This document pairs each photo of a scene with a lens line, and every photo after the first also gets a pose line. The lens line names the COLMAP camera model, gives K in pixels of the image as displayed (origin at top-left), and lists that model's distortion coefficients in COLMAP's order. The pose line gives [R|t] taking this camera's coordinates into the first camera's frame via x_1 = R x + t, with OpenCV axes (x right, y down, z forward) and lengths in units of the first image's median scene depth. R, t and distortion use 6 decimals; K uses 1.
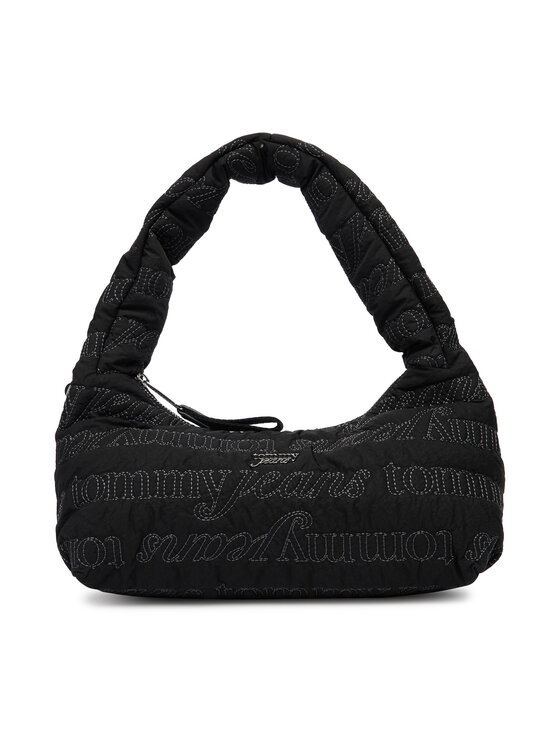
lens RADIAL K [[805.5, 0, 228.6], [0, 805.5, 375.7], [0, 0, 1]] dist [-0.013896, -0.019543]
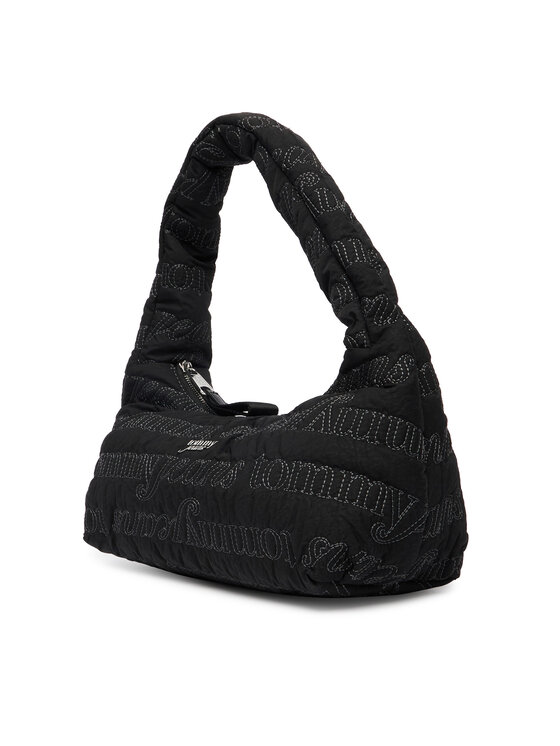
lens RADIAL K [[928.7, 0, 280.0], [0, 928.7, 373.0], [0, 0, 1]] dist [-0.003899, -0.042298]
pose [[0.725497, -0.020680, -0.687915, 0.894377], [0.062246, 0.997423, 0.035662, -0.023758], [0.685405, -0.068693, 0.724915, 0.206952]]
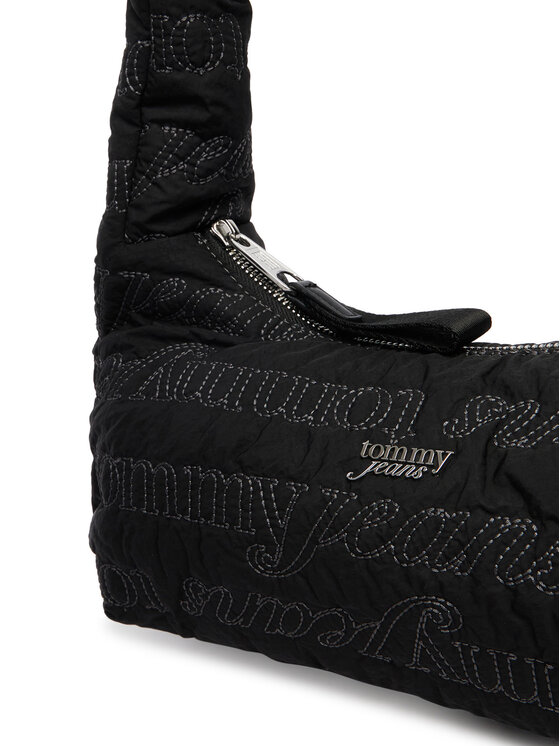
lens RADIAL K [[928.7, 0, 280.0], [0, 928.7, 373.0], [0, 0, 1]] dist [-0.003899, -0.042298]
pose [[0.866140, 0.035731, -0.498522, 0.242733], [0.181242, 0.907095, 0.379909, -0.144211], [0.465781, -0.419407, 0.779195, 0.549766]]
